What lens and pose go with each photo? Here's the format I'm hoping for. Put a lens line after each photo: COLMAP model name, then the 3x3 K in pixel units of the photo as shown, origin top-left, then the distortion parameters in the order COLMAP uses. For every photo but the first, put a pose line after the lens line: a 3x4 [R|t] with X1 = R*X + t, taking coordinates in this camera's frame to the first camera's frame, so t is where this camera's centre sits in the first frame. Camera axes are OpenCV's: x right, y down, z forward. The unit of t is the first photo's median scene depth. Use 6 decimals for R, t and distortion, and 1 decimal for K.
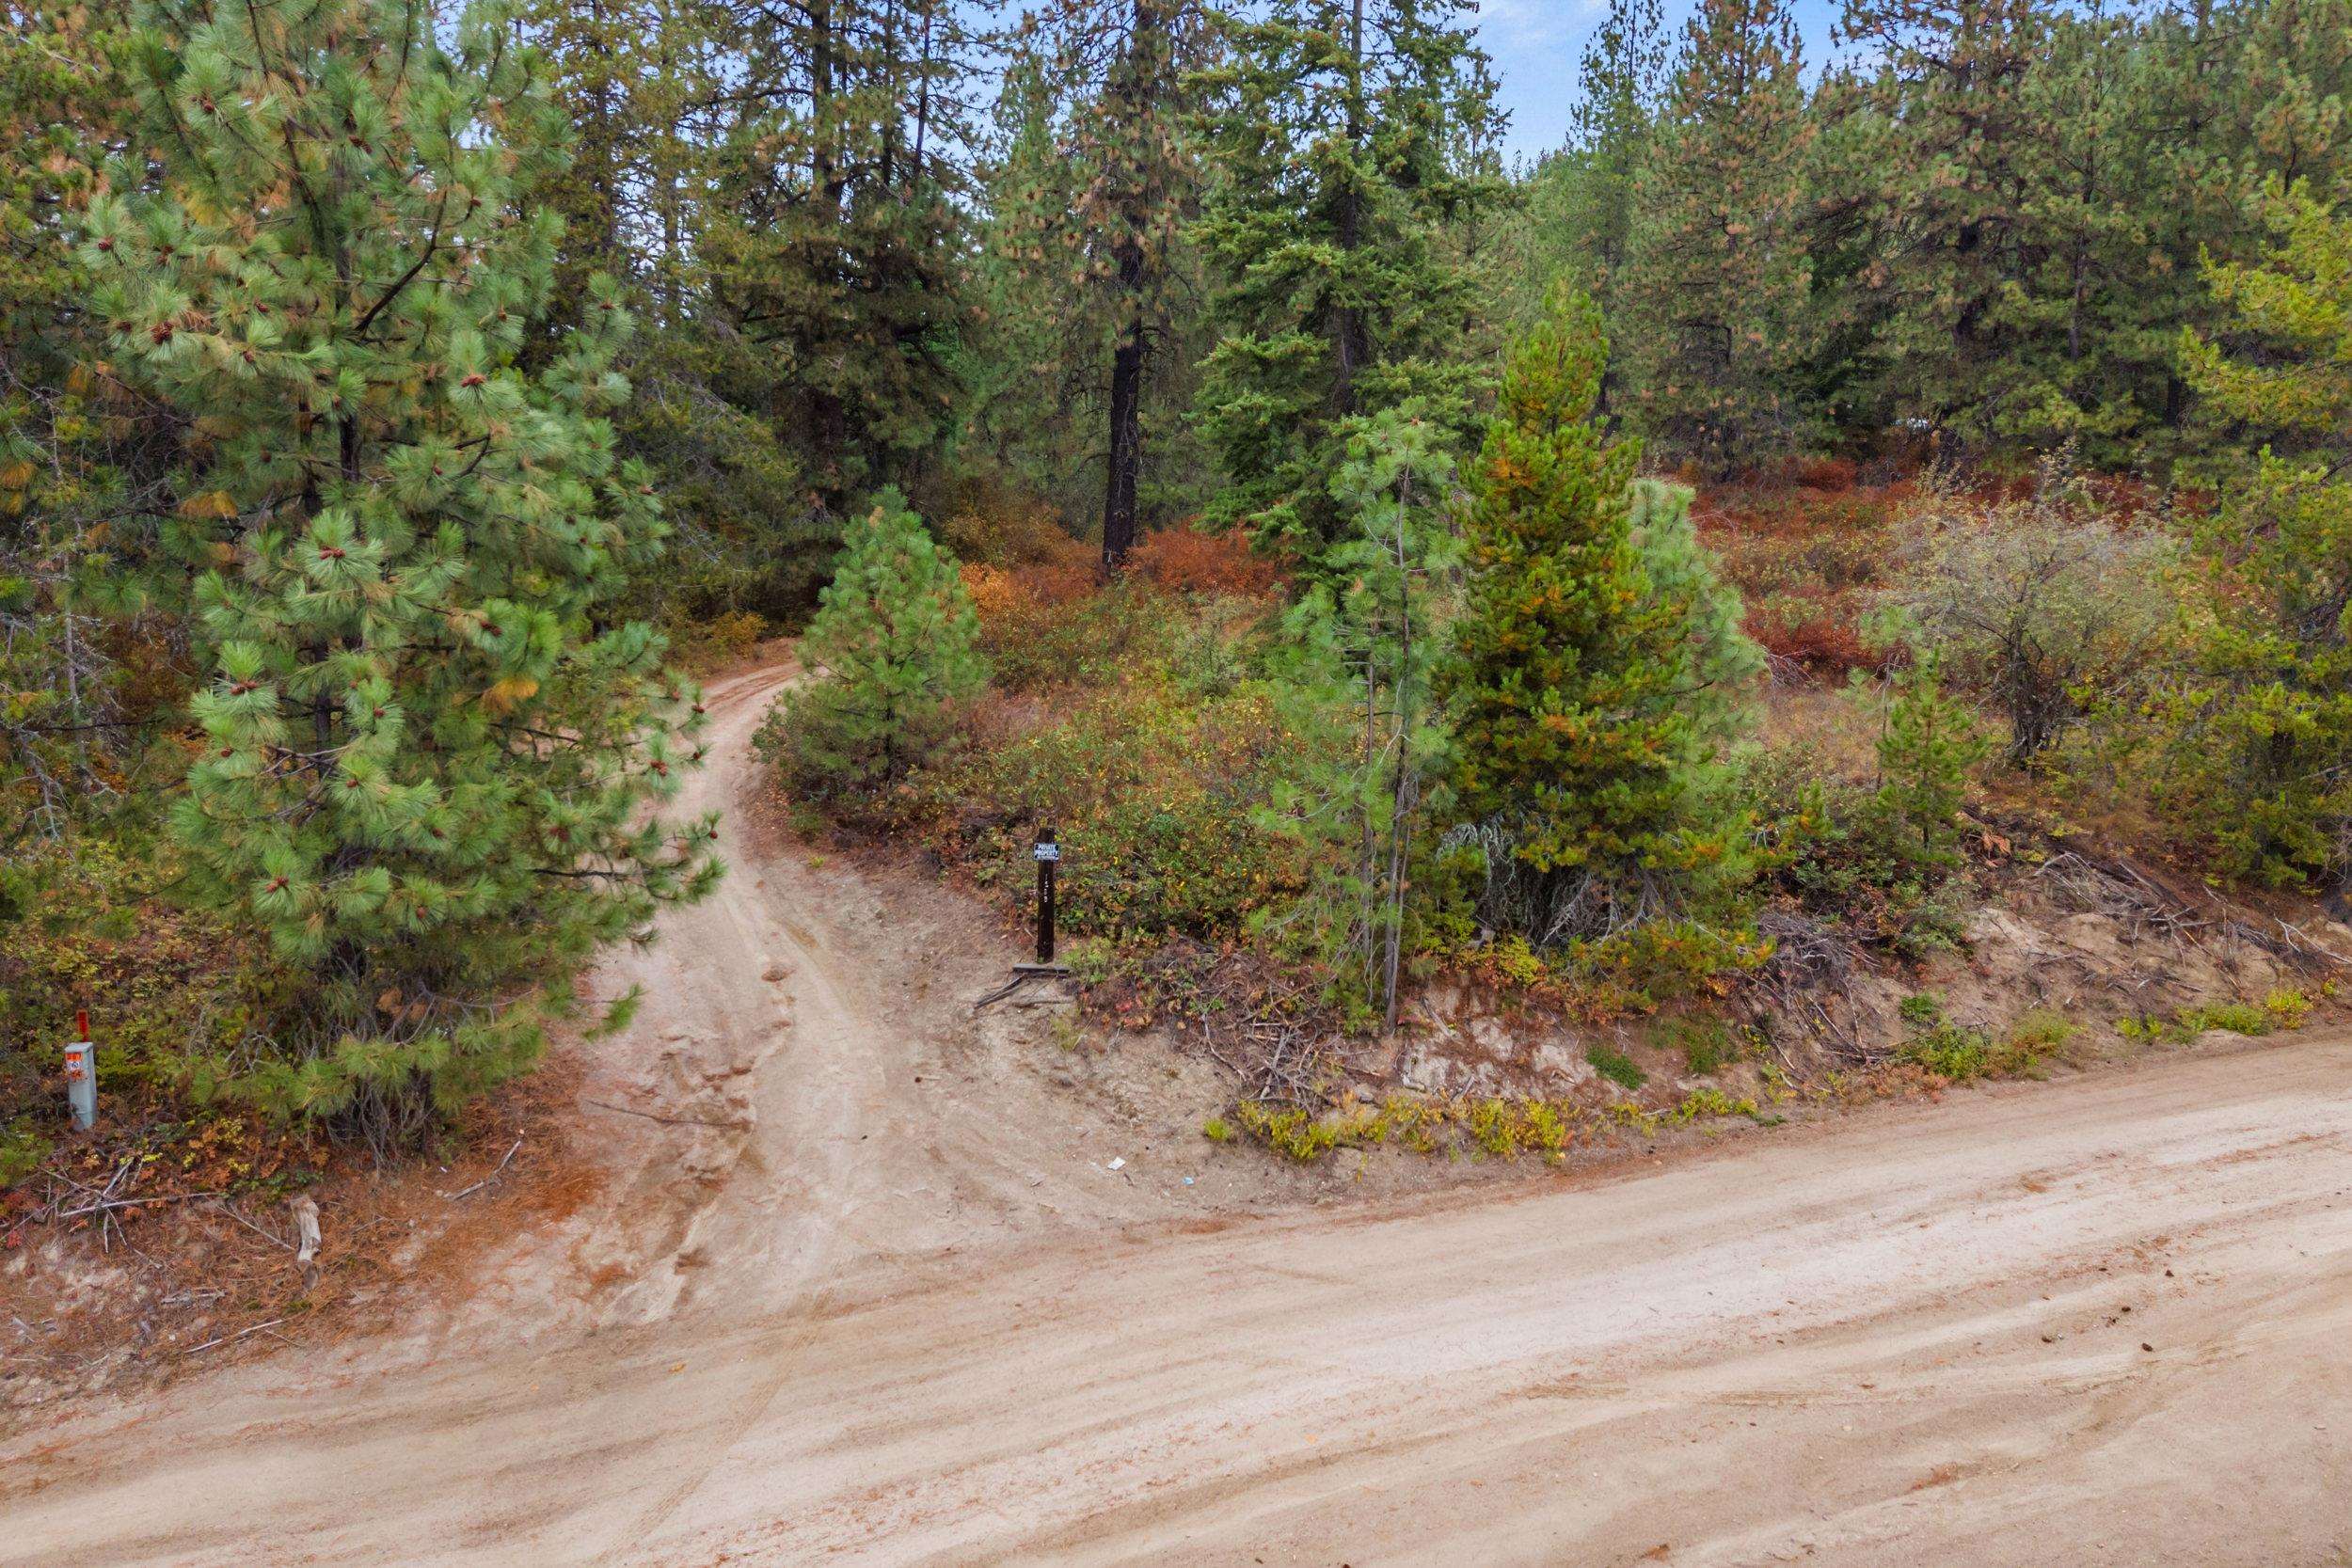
lens RADIAL K [[1516.0, 0, 1153.7], [0, 1516.0, 804.4], [0, 0, 1]] dist [0.024770, -0.002056]
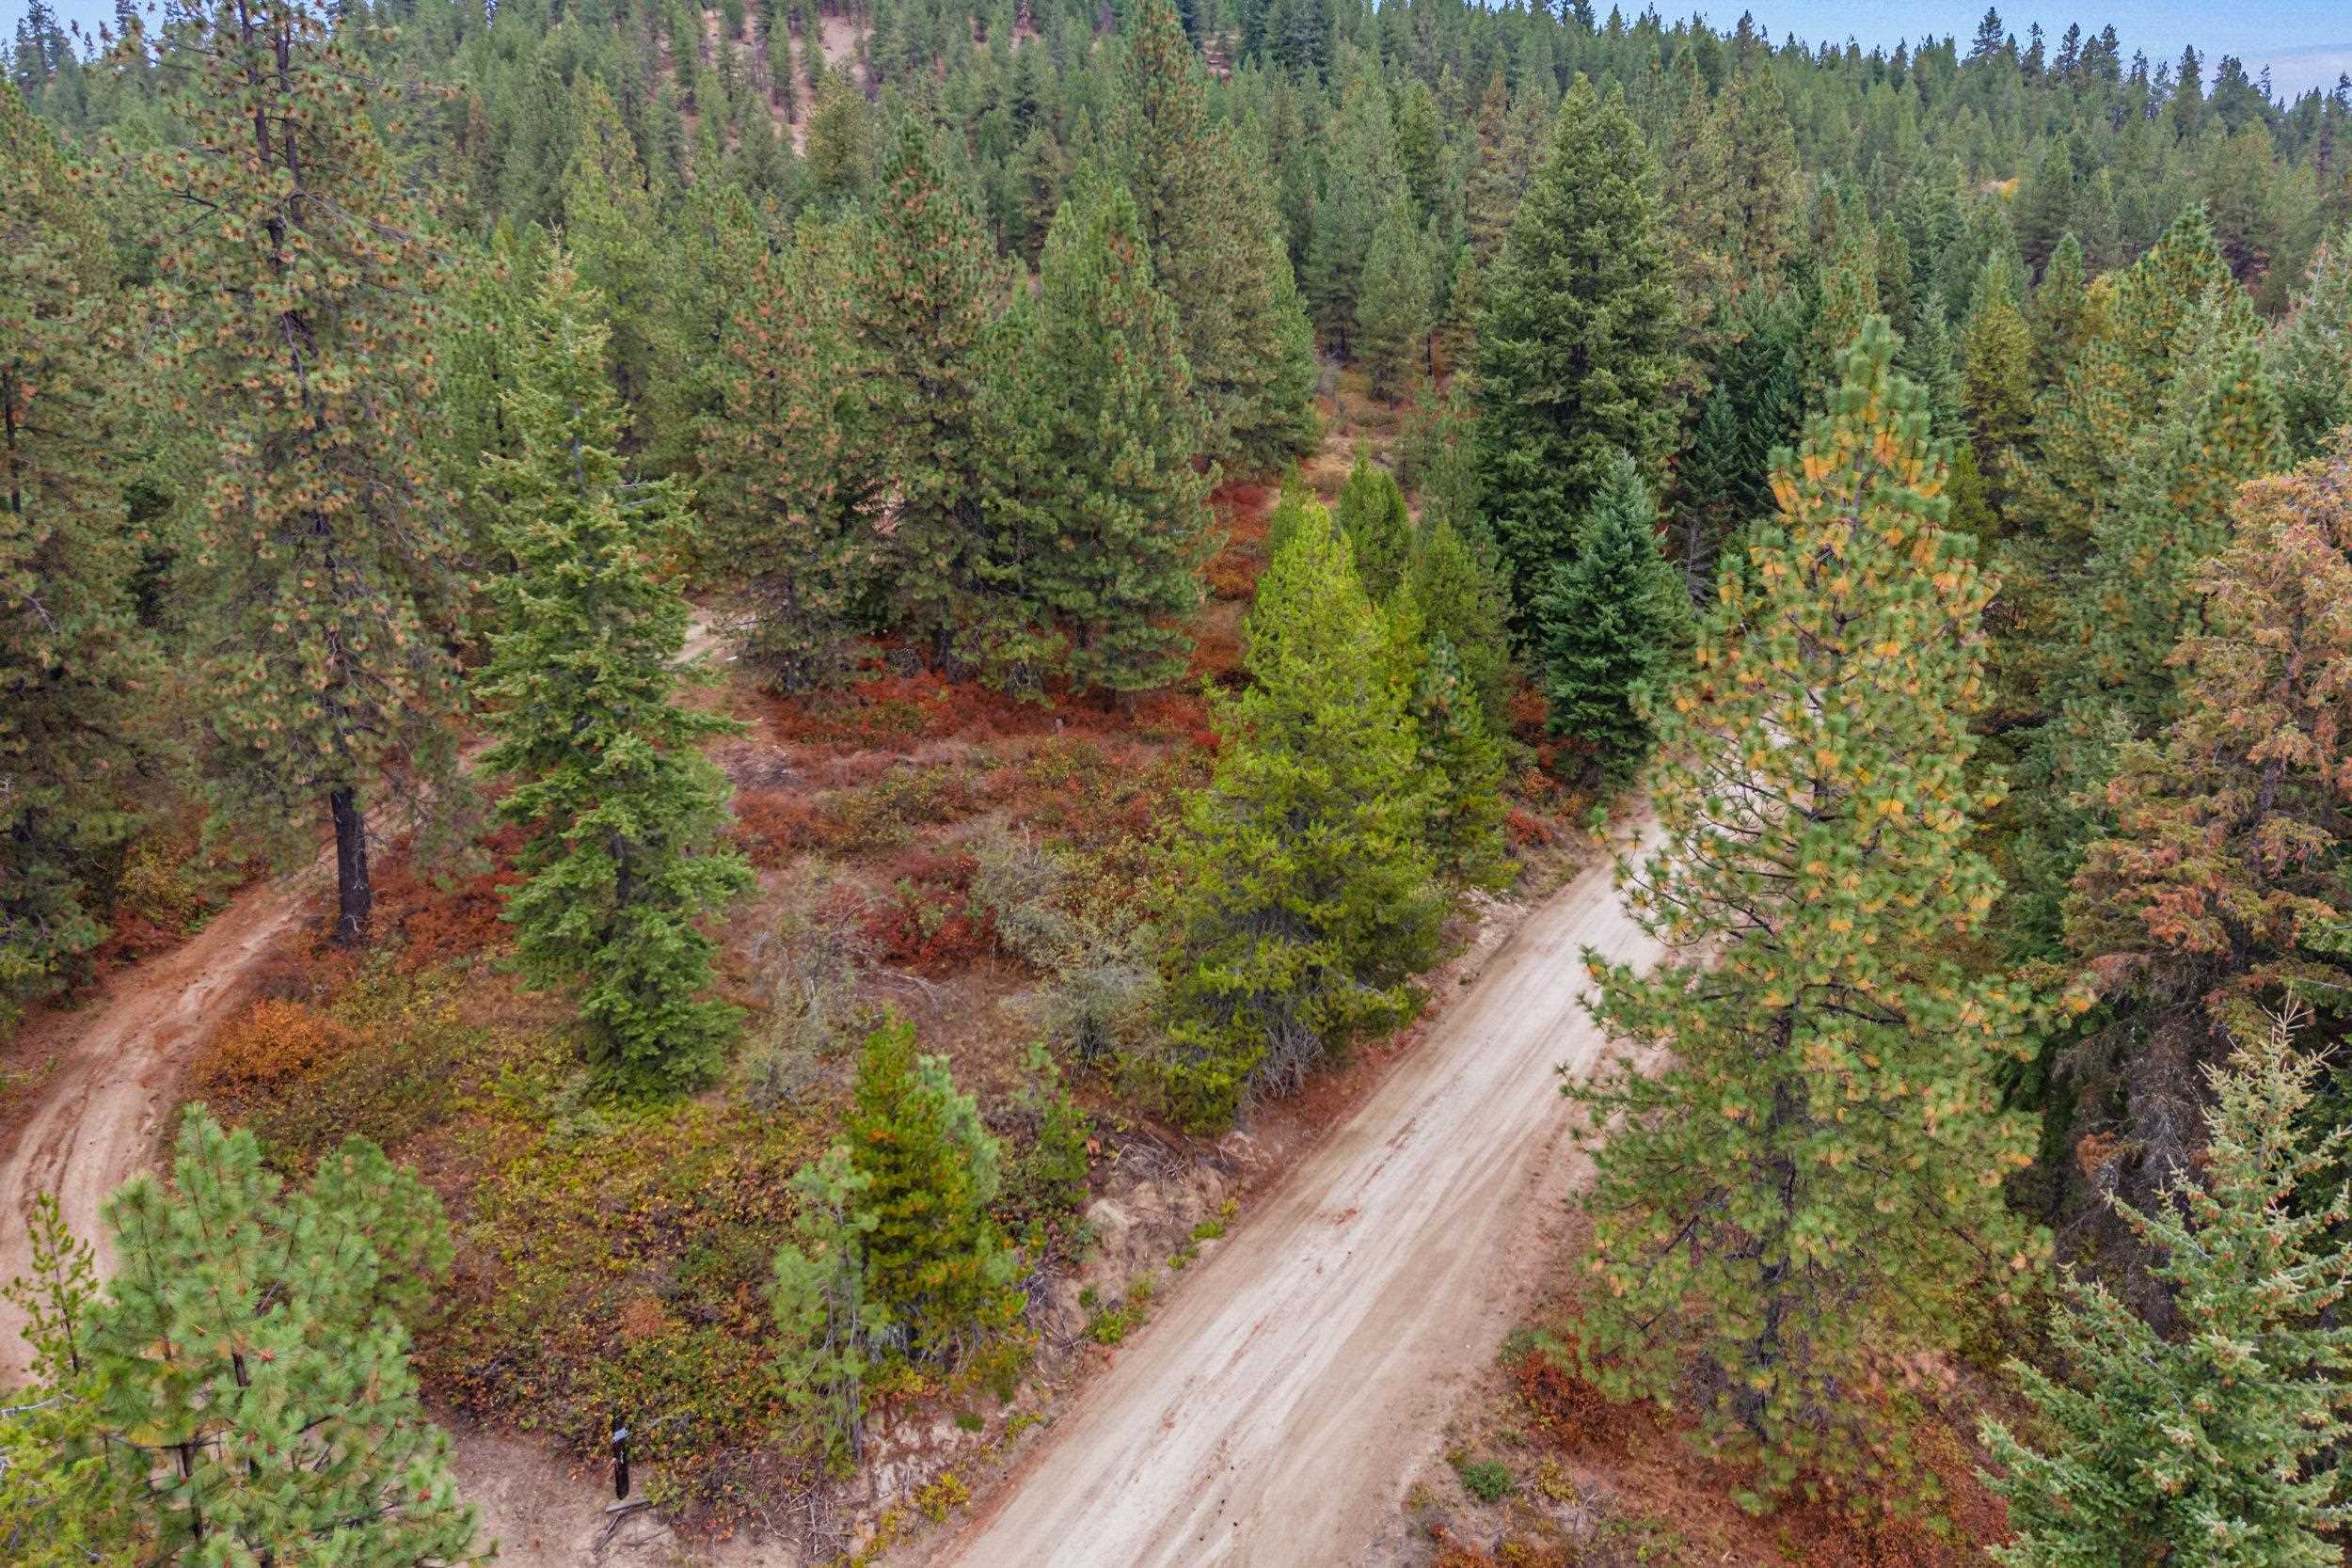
lens RADIAL K [[1516.0, 0, 1163.3], [0, 1516.0, 773.8], [0, 0, 1]] dist [0.024770, -0.002056]
pose [[0.776469, -0.155739, 0.610607, -0.463487], [0.095297, 0.986855, 0.130520, -0.740377], [-0.622908, -0.043155, 0.781104, -0.477033]]
